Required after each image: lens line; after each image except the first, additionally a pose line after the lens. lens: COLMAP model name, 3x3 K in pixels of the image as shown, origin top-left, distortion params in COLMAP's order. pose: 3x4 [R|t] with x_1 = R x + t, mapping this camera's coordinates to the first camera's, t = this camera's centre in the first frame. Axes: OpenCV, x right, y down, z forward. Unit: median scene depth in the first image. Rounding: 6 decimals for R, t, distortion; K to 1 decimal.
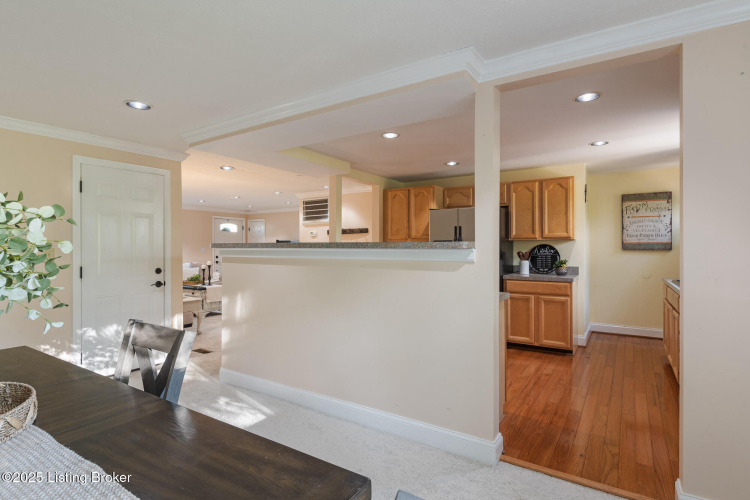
lens RADIAL K [[384.5, 0, 374.9], [0, 384.5, 245.5], [0, 0, 1]] dist [0.003014, -0.002363]
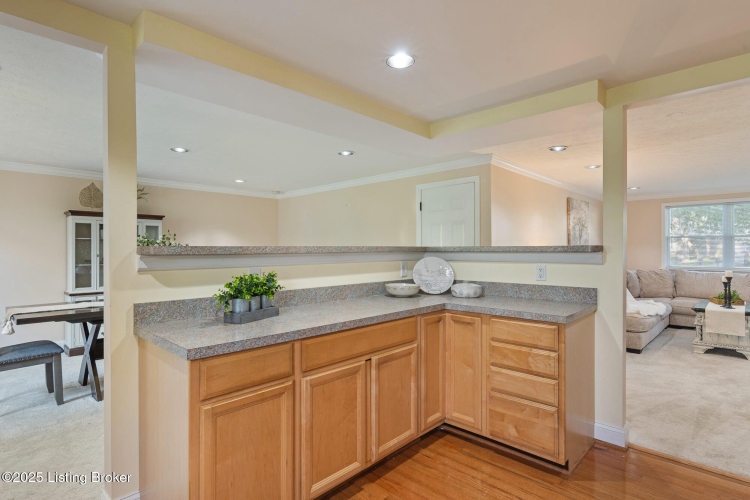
lens RADIAL K [[384.5, 0, 375.2], [0, 384.5, 249.1], [0, 0, 1]] dist [0.003014, -0.002363]
pose [[-0.161939, 0.000119, -0.986801, 0.444701], [0.008222, 0.999965, -0.001228, 0.000411], [0.986766, -0.008312, -0.161935, 0.752959]]
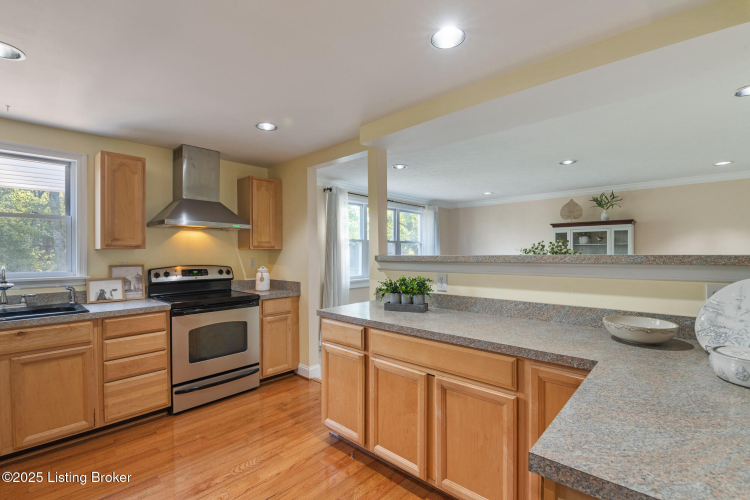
lens RADIAL K [[341.2, 0, 371.3], [0, 341.2, 253.5], [0, 0, 1]] dist [-0.012355, -0.000145]
pose [[-0.986363, 0.005172, 0.164505, 0.049527], [0.004800, 0.999985, -0.002660, -0.005810], [-0.164516, -0.001834, -0.986373, 1.027948]]
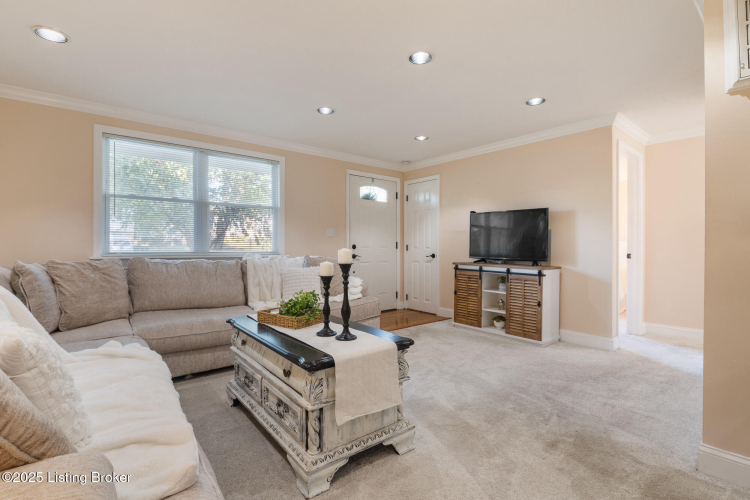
lens RADIAL K [[358.8, 0, 376.6], [0, 358.8, 246.6], [0, 0, 1]] dist [0.001250, -0.000010]
pose [[0.955304, 0.005759, -0.295568, -0.486704], [-0.004081, 0.999972, 0.006293, 0.054748], [0.295596, -0.004806, 0.955301, 1.112259]]
